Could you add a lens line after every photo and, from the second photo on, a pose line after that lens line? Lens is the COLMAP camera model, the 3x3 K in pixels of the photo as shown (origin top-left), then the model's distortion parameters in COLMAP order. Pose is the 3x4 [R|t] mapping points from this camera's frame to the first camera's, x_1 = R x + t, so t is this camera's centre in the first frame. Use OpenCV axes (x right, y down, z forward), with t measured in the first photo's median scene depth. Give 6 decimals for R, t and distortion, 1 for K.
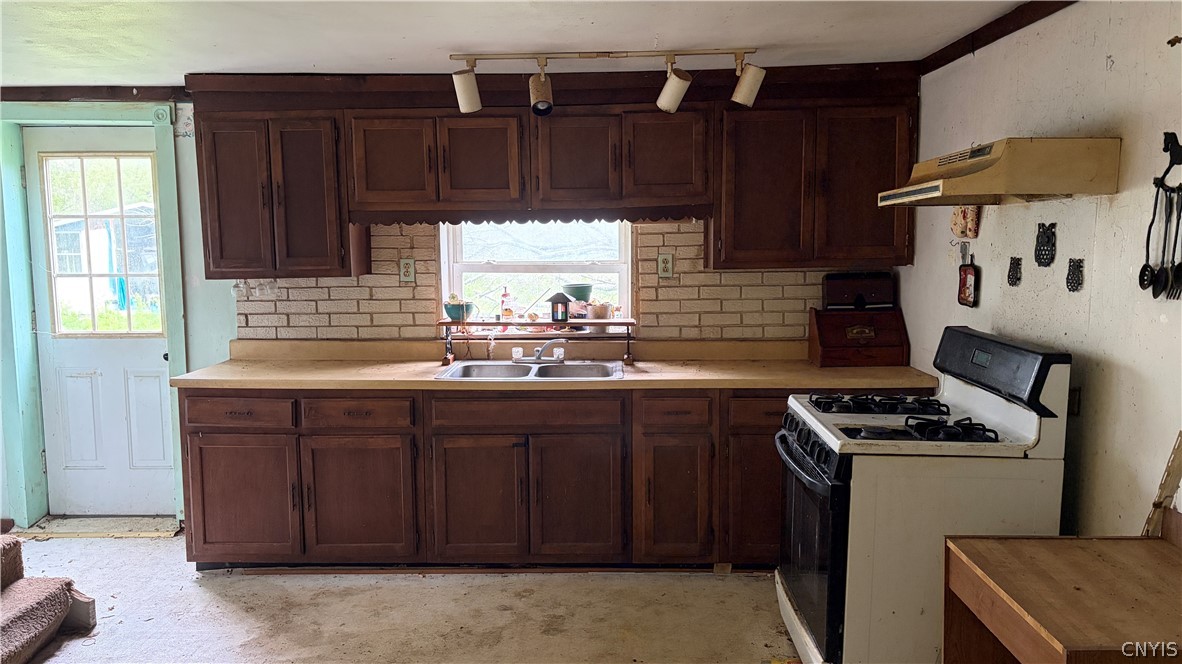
lens RADIAL K [[872.4, 0, 591.0], [0, 872.4, 332.0], [0, 0, 1]] dist [0.033035, -0.004517]
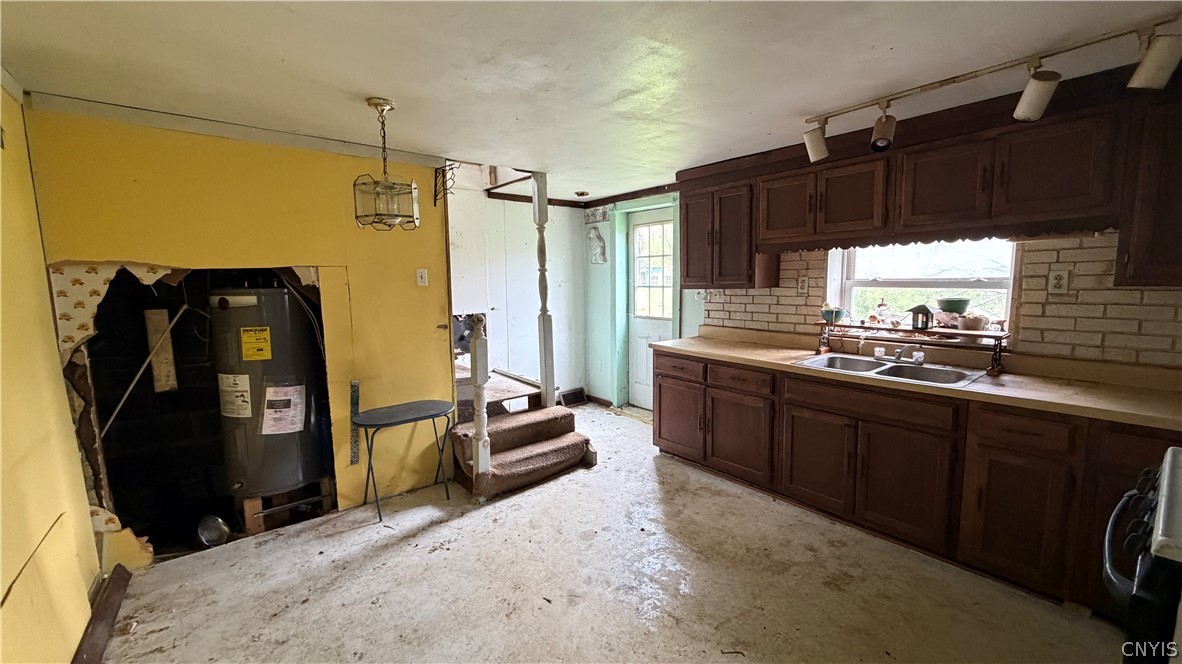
lens RADIAL K [[468.7, 0, 587.1], [0, 468.7, 329.5], [0, 0, 1]] dist [-0.000138, -0.000132]
pose [[0.637279, 0.081214, -0.766342, 0.161320], [-0.064322, 0.996567, 0.052123, -0.016111], [0.767944, 0.016076, 0.640315, 0.254523]]
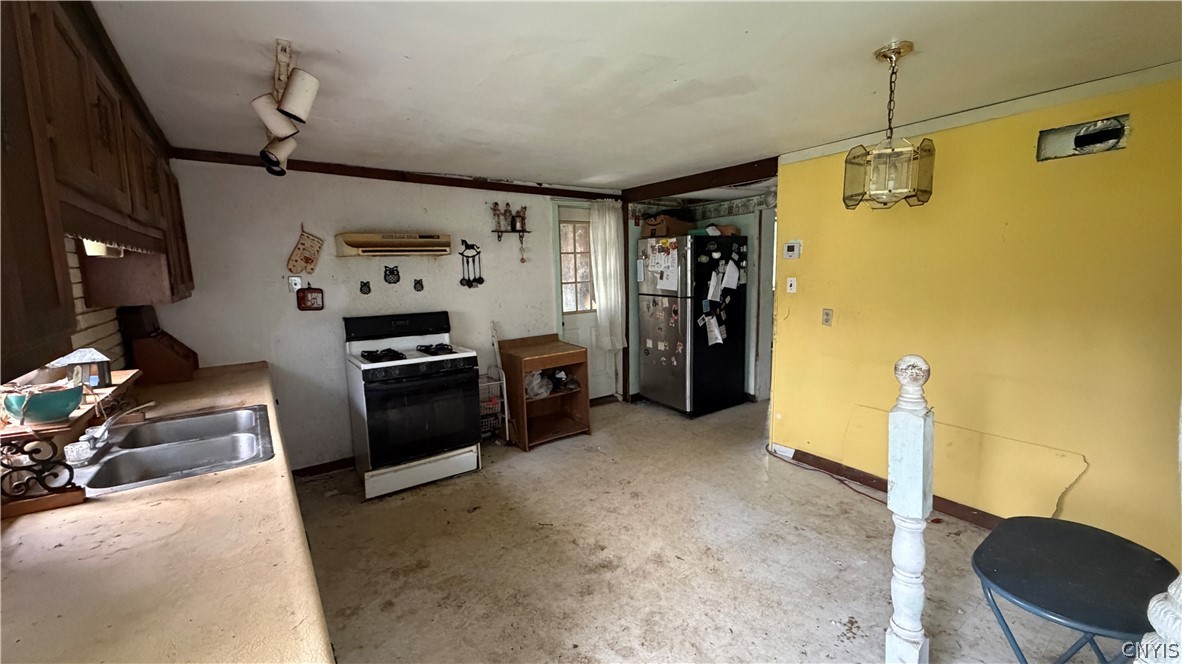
lens RADIAL K [[468.7, 0, 587.1], [0, 468.7, 329.5], [0, 0, 1]] dist [-0.000138, -0.000132]
pose [[-0.599792, -0.083124, 0.795826, -0.574193], [0.109057, 0.976816, 0.184221, -0.086721], [-0.792689, 0.197285, -0.576821, 0.898300]]
